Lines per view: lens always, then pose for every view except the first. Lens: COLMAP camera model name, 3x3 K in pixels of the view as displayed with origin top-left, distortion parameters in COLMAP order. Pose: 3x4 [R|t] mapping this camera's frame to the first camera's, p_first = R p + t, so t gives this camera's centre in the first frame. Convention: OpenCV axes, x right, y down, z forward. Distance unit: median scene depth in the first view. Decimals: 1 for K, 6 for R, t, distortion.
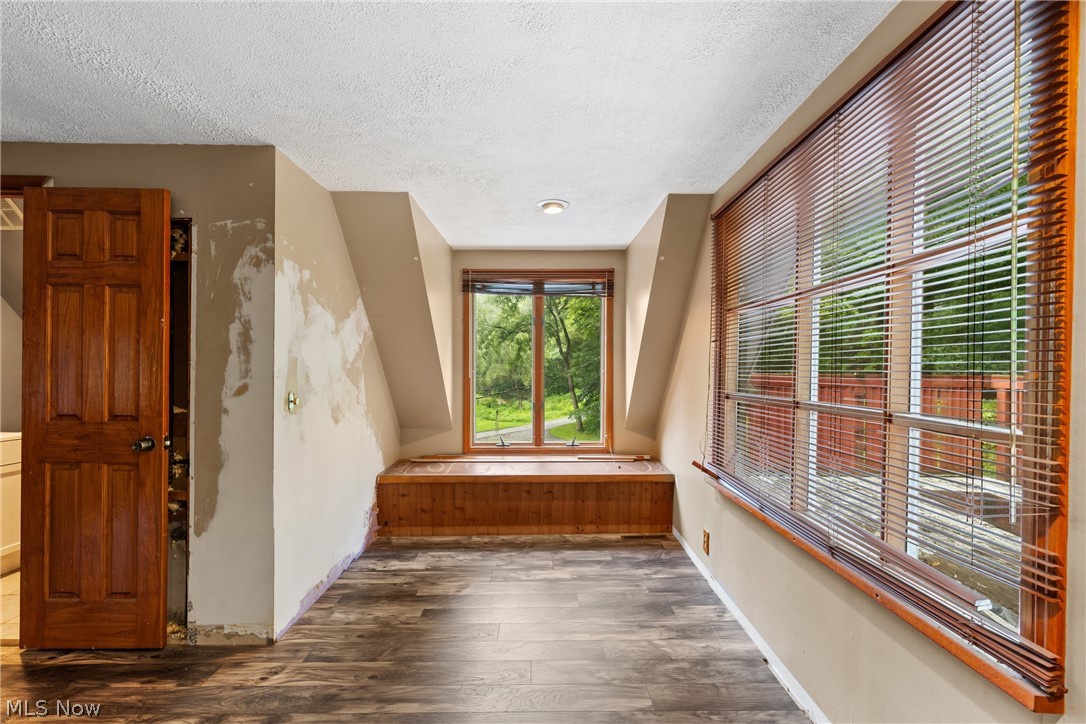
lens RADIAL K [[489.7, 0, 543.9], [0, 489.7, 366.2], [0, 0, 1]] dist [0.008925, -0.002747]
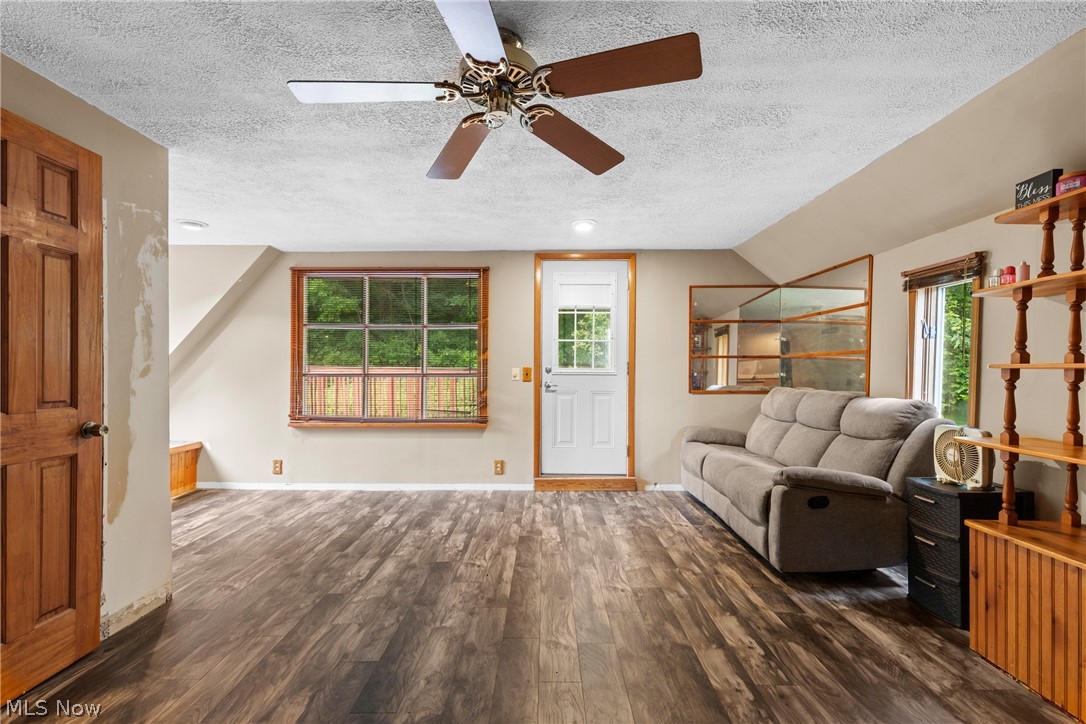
lens RADIAL K [[489.7, 0, 544.2], [0, 489.7, 368.9], [0, 0, 1]] dist [0.008925, -0.002747]
pose [[0.016606, -0.002813, 0.999858, -1.649340], [-0.006607, 0.999974, 0.002923, 0.034508], [-0.999840, -0.006655, 0.016587, 0.136505]]
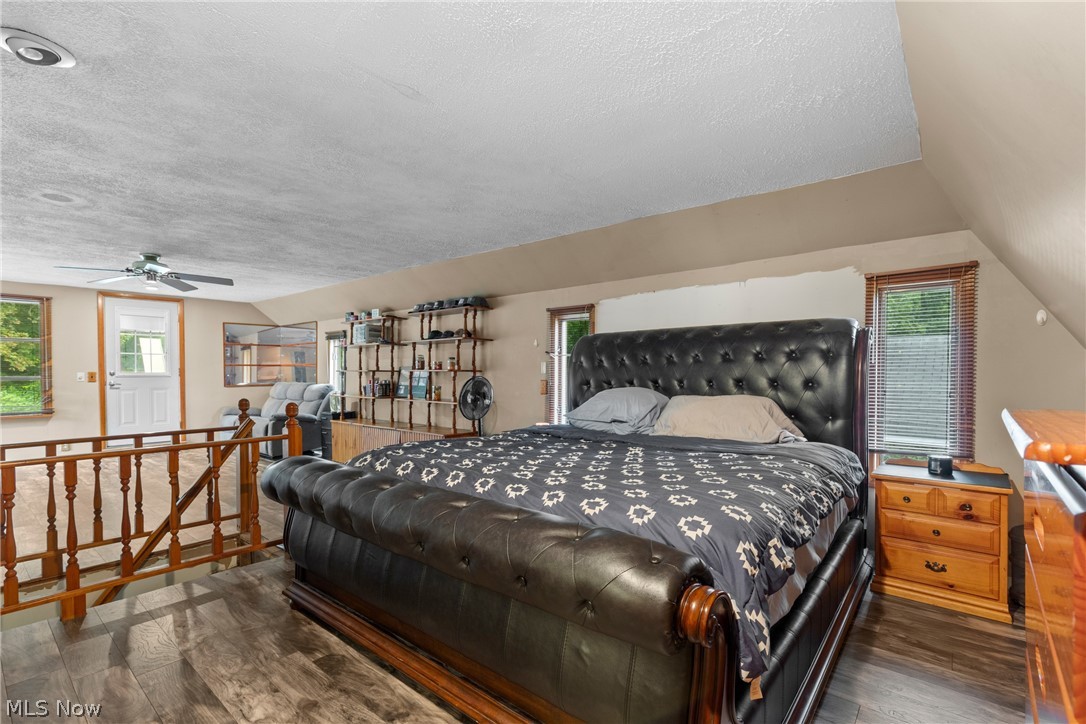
lens RADIAL K [[489.7, 0, 542.7], [0, 489.7, 383.5], [0, 0, 1]] dist [0.008925, -0.002747]
pose [[-0.761396, -0.016733, 0.648071, -2.890497], [-0.001424, 0.999708, 0.024138, 0.030884], [-0.648285, 0.017456, -0.761197, 0.536610]]
